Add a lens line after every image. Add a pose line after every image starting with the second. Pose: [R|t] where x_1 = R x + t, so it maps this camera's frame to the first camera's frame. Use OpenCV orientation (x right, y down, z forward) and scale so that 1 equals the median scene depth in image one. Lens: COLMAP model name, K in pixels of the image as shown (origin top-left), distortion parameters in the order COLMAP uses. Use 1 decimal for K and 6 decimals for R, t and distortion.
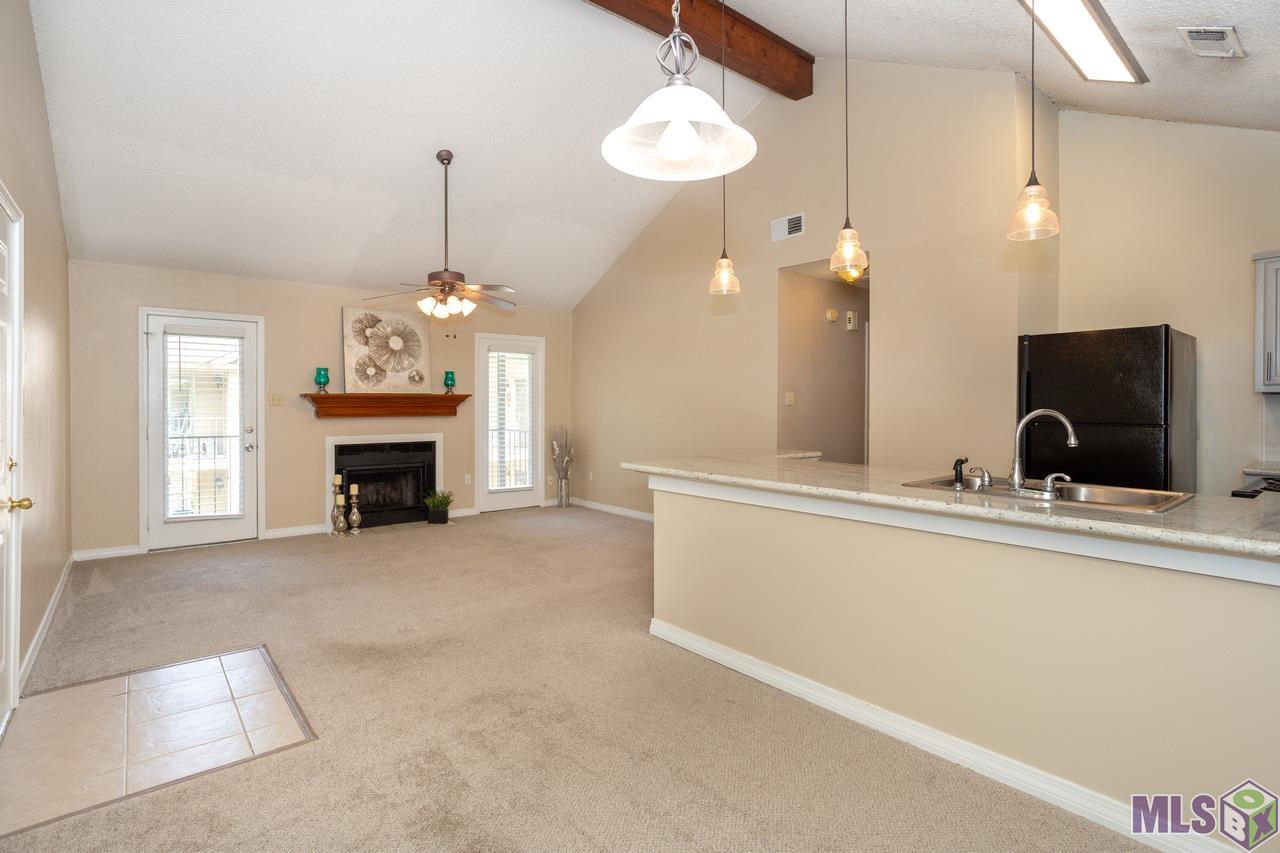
lens RADIAL K [[626.5, 0, 637.8], [0, 626.5, 408.5], [0, 0, 1]] dist [-0.039423, 0.012899]
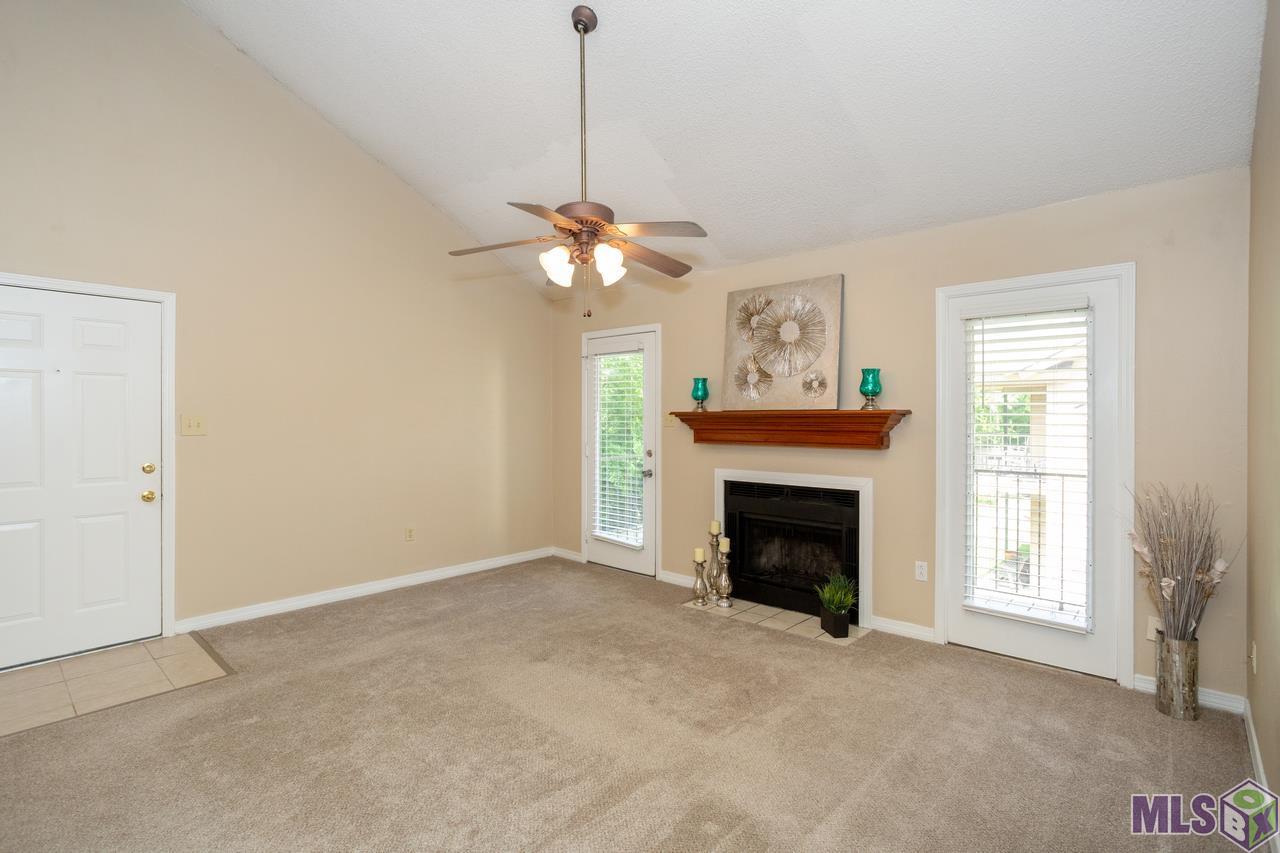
lens RADIAL K [[626.5, 0, 626.7], [0, 626.5, 416.7], [0, 0, 1]] dist [-0.039423, 0.012899]
pose [[0.138231, 0.006831, -0.990376, 0.231003], [-0.001298, 0.999977, 0.006716, -0.021493], [0.990399, 0.000357, 0.138237, 0.755327]]
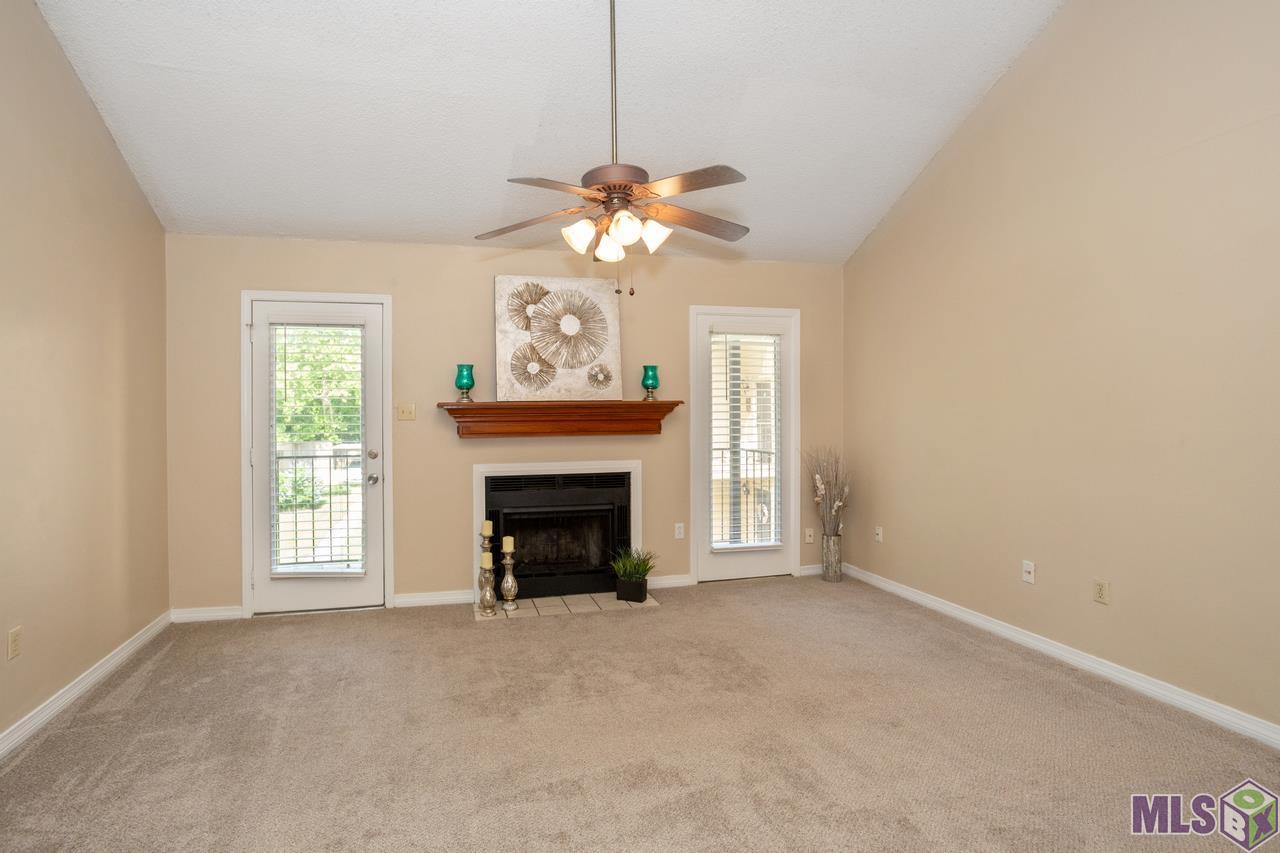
lens RADIAL K [[626.5, 0, 597.0], [0, 626.5, 417.5], [0, 0, 1]] dist [-0.039423, 0.012899]
pose [[0.902340, -0.002112, -0.431021, -0.075250], [0.004541, 0.999979, 0.004606, -0.009228], [0.431002, -0.006113, 0.902330, 0.413600]]
